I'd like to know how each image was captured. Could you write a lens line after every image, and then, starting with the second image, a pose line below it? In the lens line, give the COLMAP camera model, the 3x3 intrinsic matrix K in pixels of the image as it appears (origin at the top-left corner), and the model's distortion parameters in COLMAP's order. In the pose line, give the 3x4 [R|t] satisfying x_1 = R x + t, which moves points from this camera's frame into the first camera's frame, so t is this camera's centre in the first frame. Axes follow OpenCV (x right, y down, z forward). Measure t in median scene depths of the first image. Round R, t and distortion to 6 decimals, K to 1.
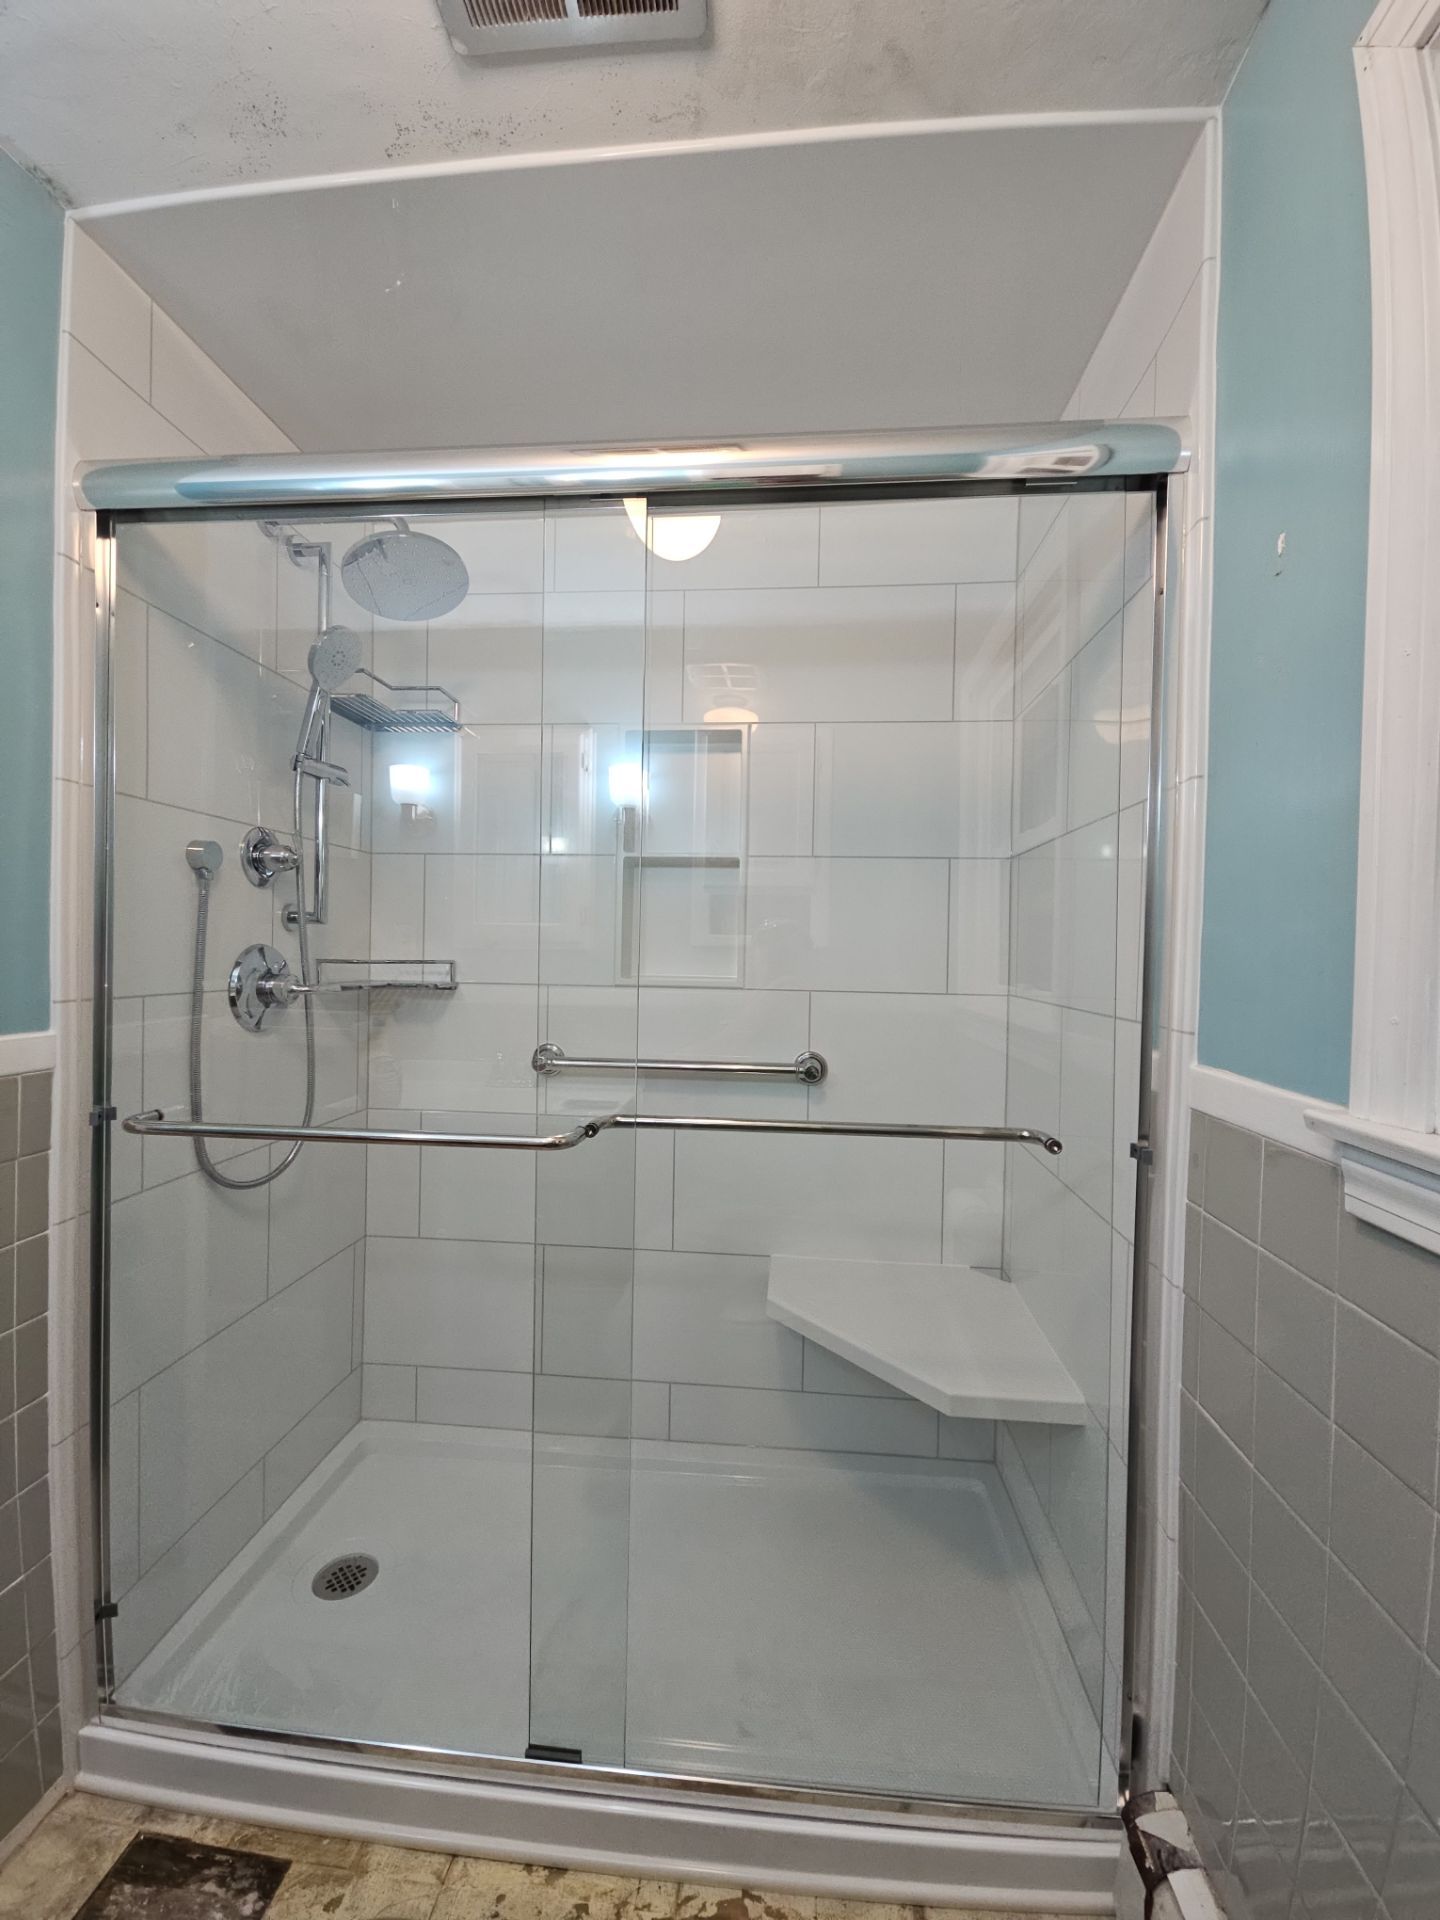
lens RADIAL K [[789.0, 0, 720.4], [0, 789.0, 964.2], [0, 0, 1]] dist [0.010733, -0.004821]
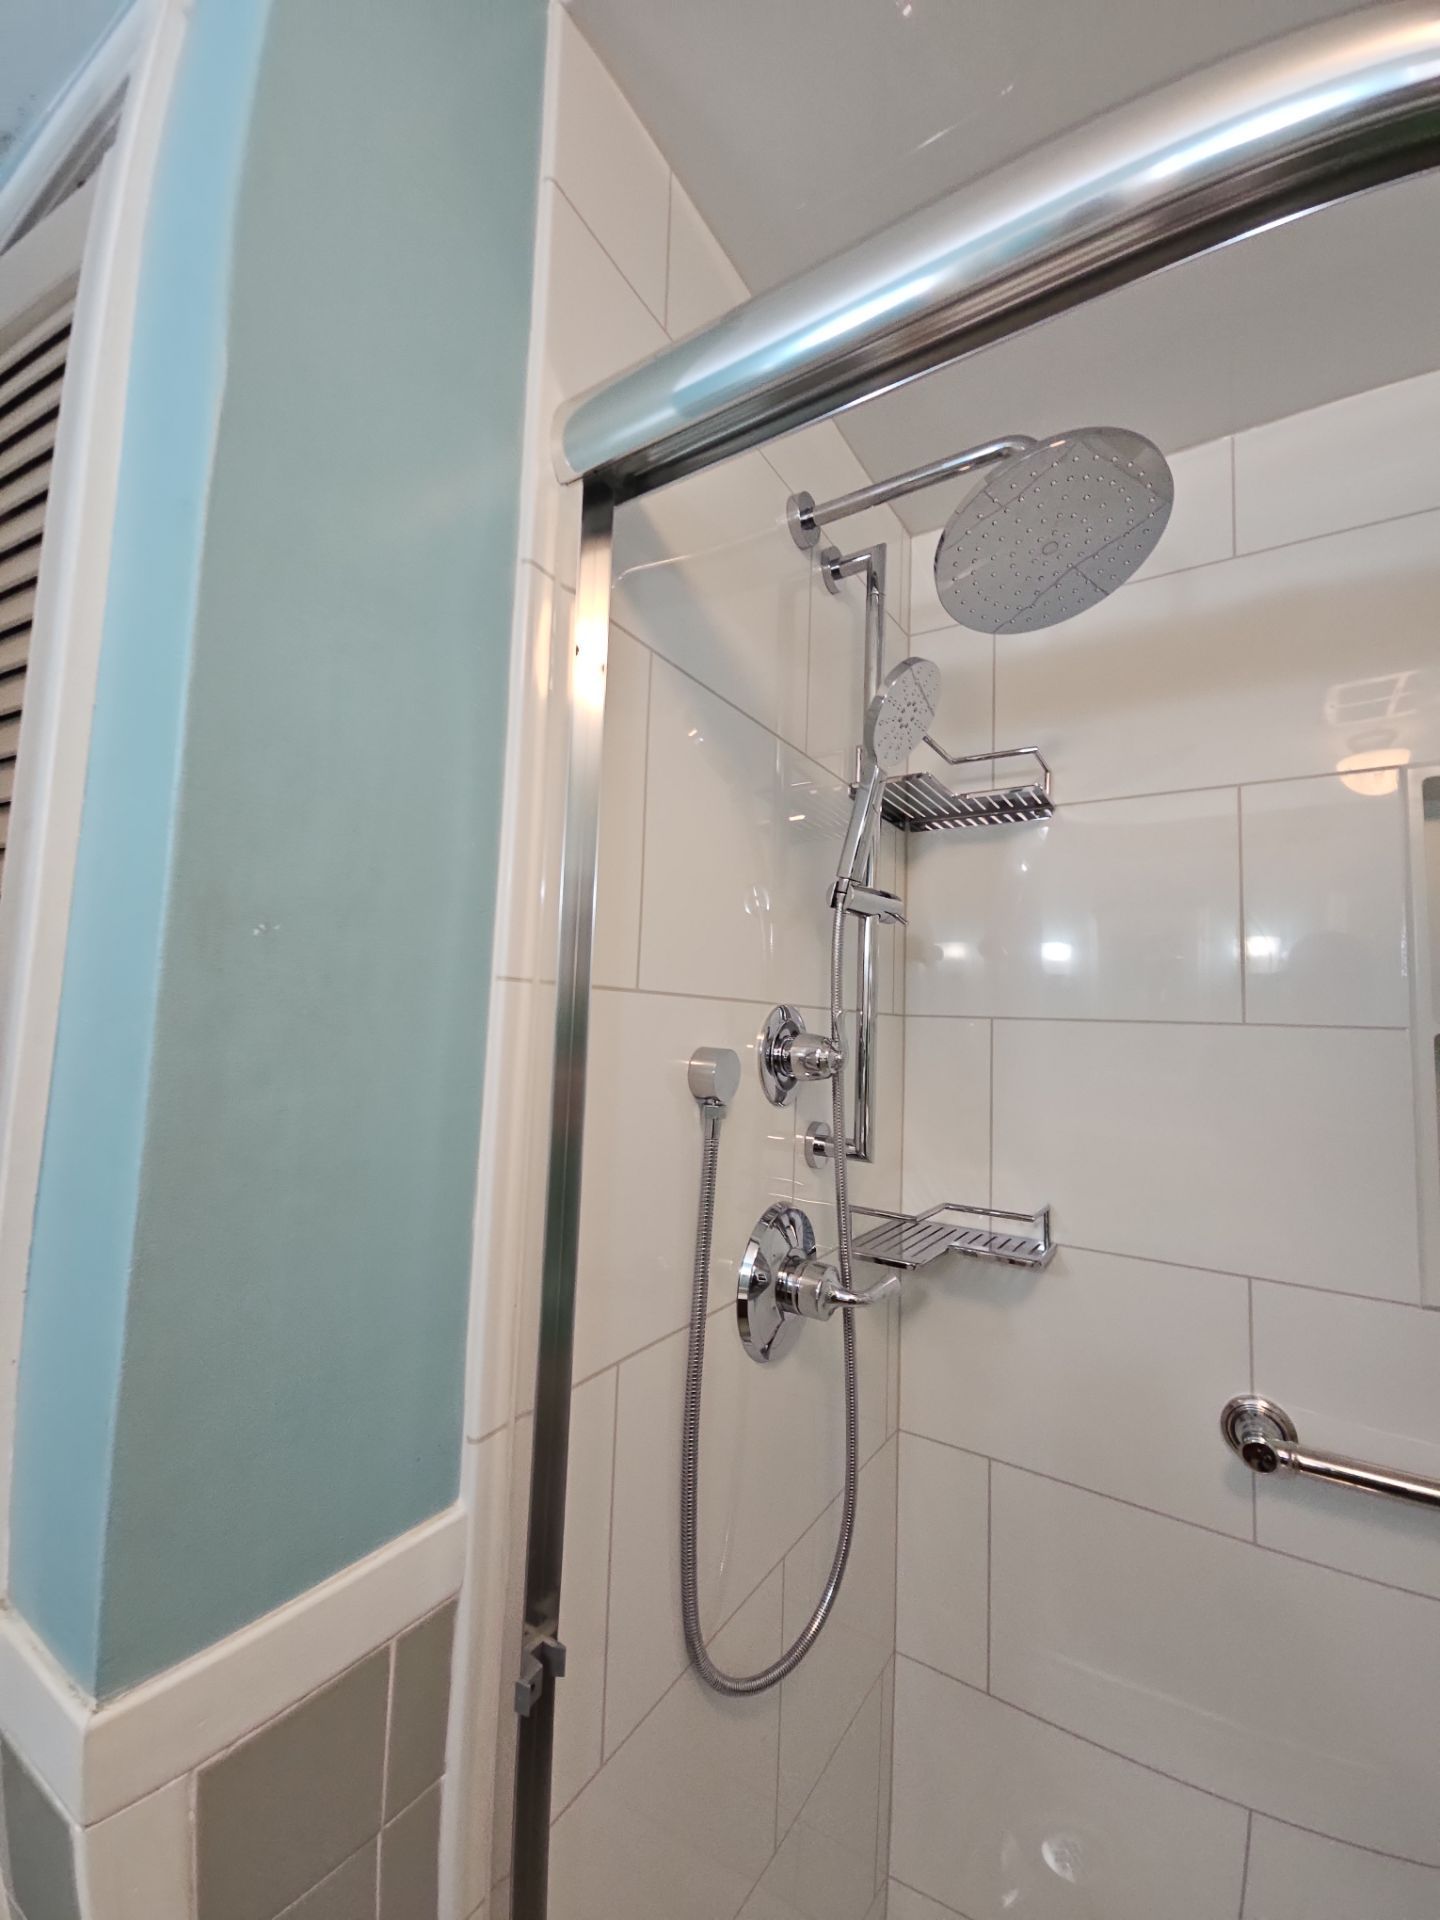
lens RADIAL K [[789.0, 0, 726.9], [0, 789.0, 969.6], [0, 0, 1]] dist [0.010733, -0.004821]
pose [[0.884143, -0.028109, -0.466369, -0.334031], [-0.022054, 0.994565, -0.101754, -0.136017], [0.466695, 0.100250, 0.878718, 0.443106]]
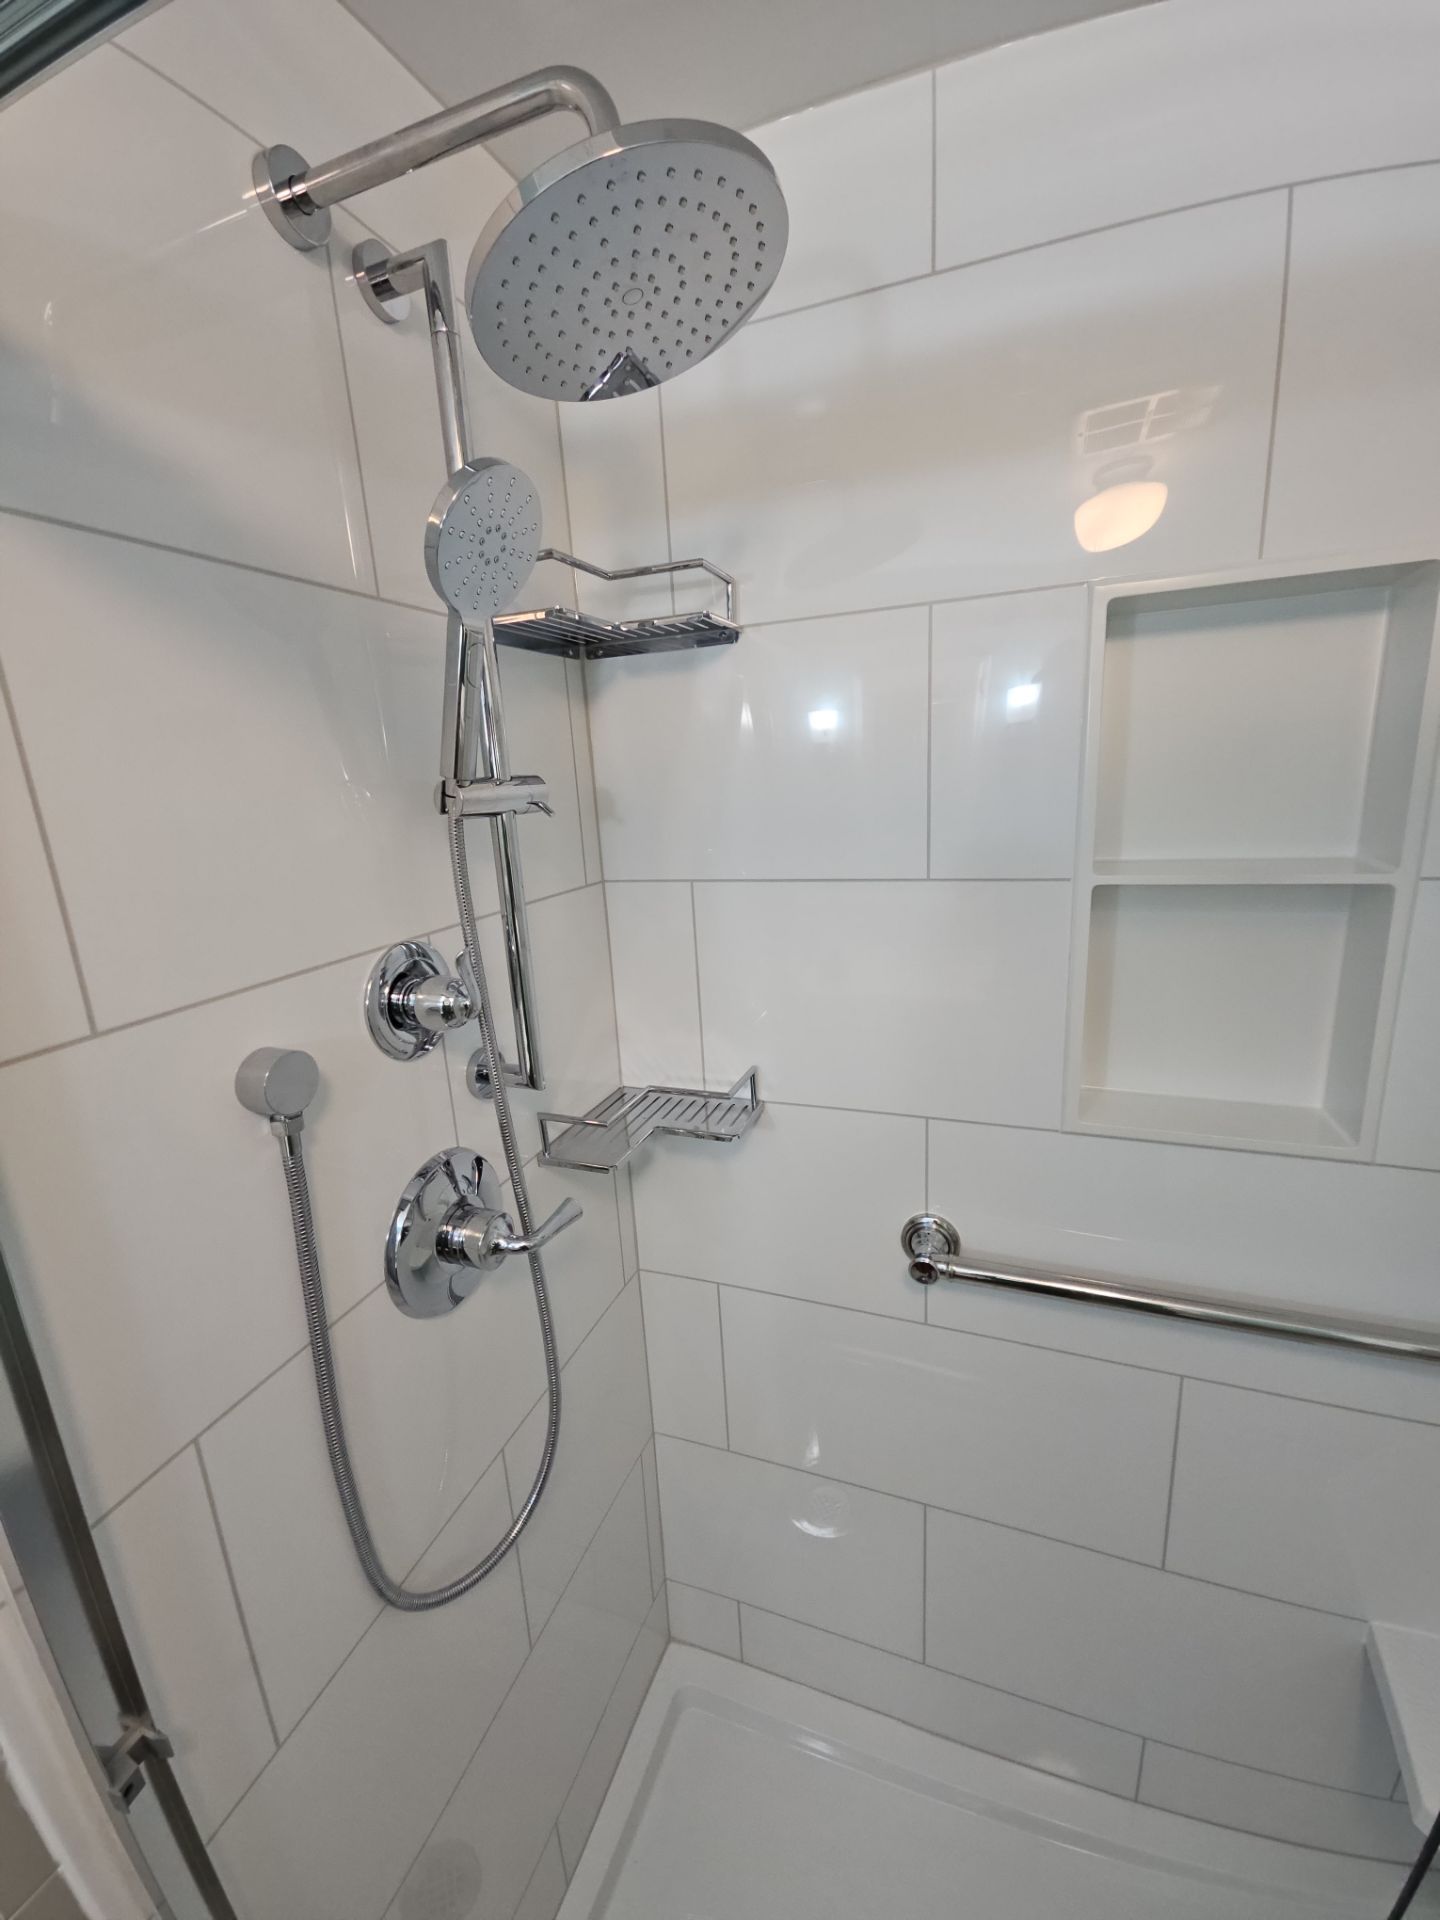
lens RADIAL K [[789.0, 0, 723.3], [0, 789.0, 967.7], [0, 0, 1]] dist [0.010733, -0.004821]
pose [[0.961660, -0.007887, -0.274132, -0.247049], [0.070598, 0.973017, 0.219666, -0.249376], [0.265003, -0.230597, 0.936268, 0.579915]]
